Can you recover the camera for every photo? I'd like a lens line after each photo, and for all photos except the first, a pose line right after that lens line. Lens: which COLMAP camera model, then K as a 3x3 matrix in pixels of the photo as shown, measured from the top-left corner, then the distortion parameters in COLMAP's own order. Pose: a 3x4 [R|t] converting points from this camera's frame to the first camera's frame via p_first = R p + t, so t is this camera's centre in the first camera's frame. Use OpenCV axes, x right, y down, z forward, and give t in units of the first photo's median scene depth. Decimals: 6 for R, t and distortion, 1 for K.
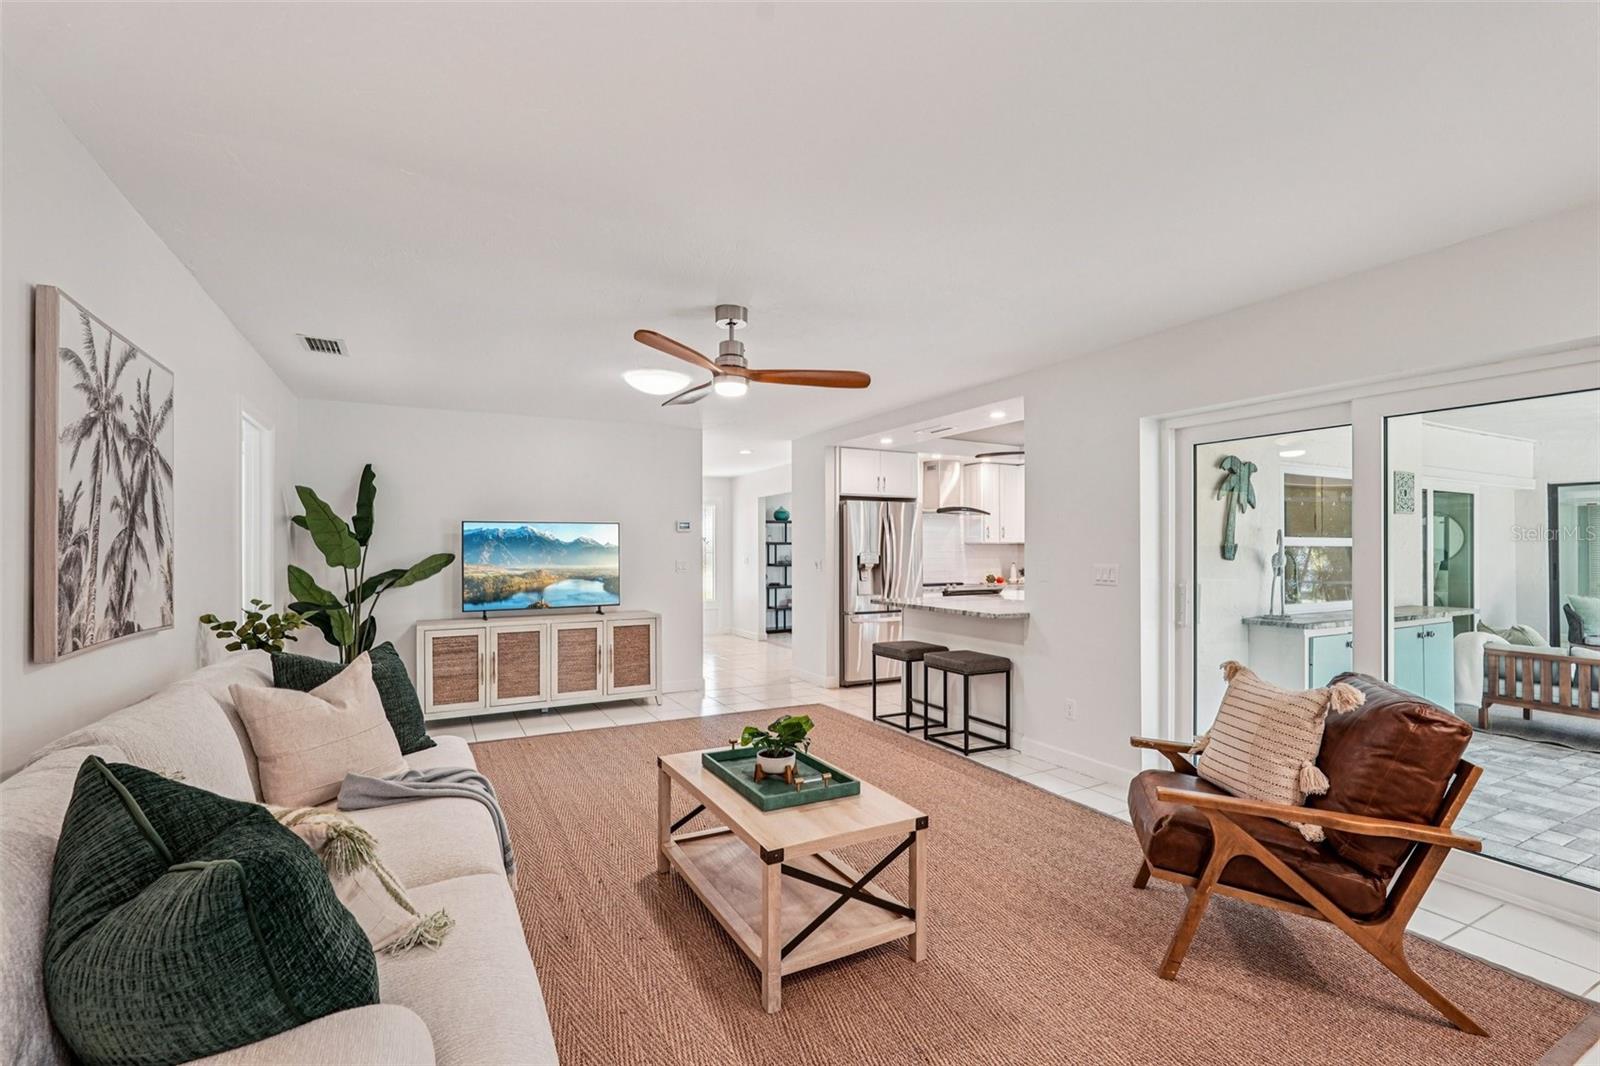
lens RADIAL K [[709.6, 0, 801.1], [0, 709.6, 543.0], [0, 0, 1]] dist [-0.001050, 0.000636]
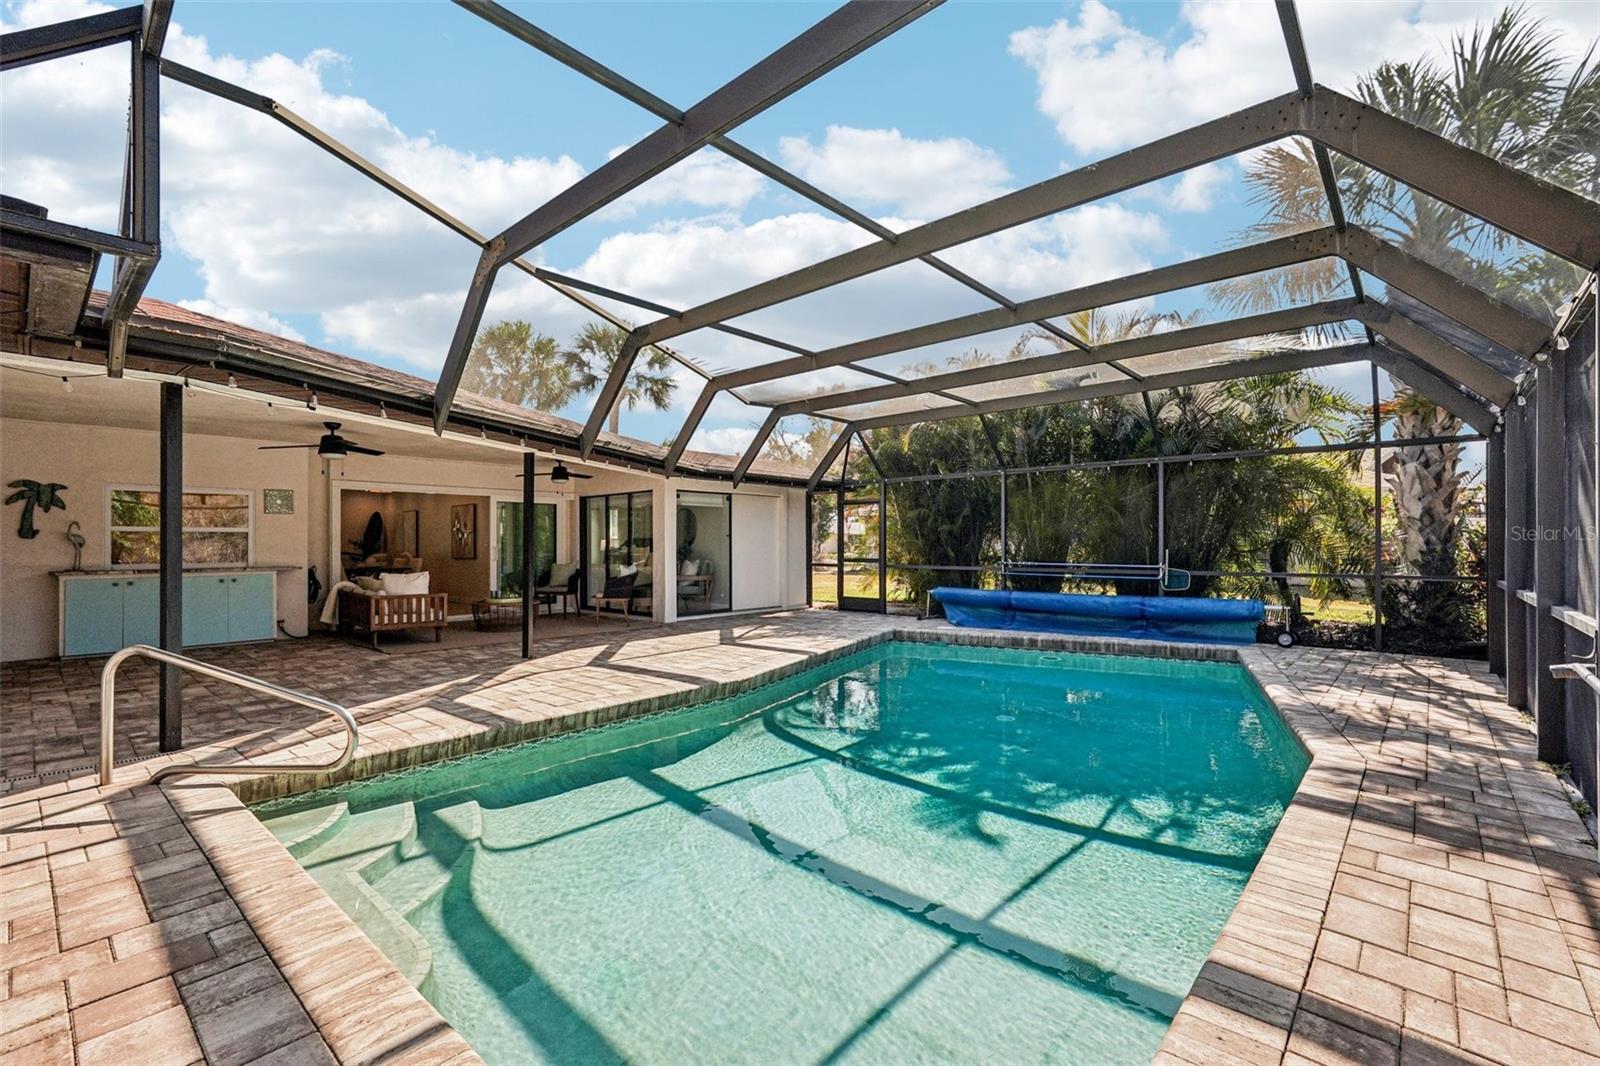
lens RADIAL K [[709.6, 0, 801.1], [0, 709.6, 543.0], [0, 0, 1]] dist [-0.001050, 0.000636]
pose [[0.938626, 0.002288, 0.344930, 1.763277], [-0.003249, 0.999992, 0.002208, 0.024464], [-0.344922, -0.003193, 0.938626, -1.309008]]
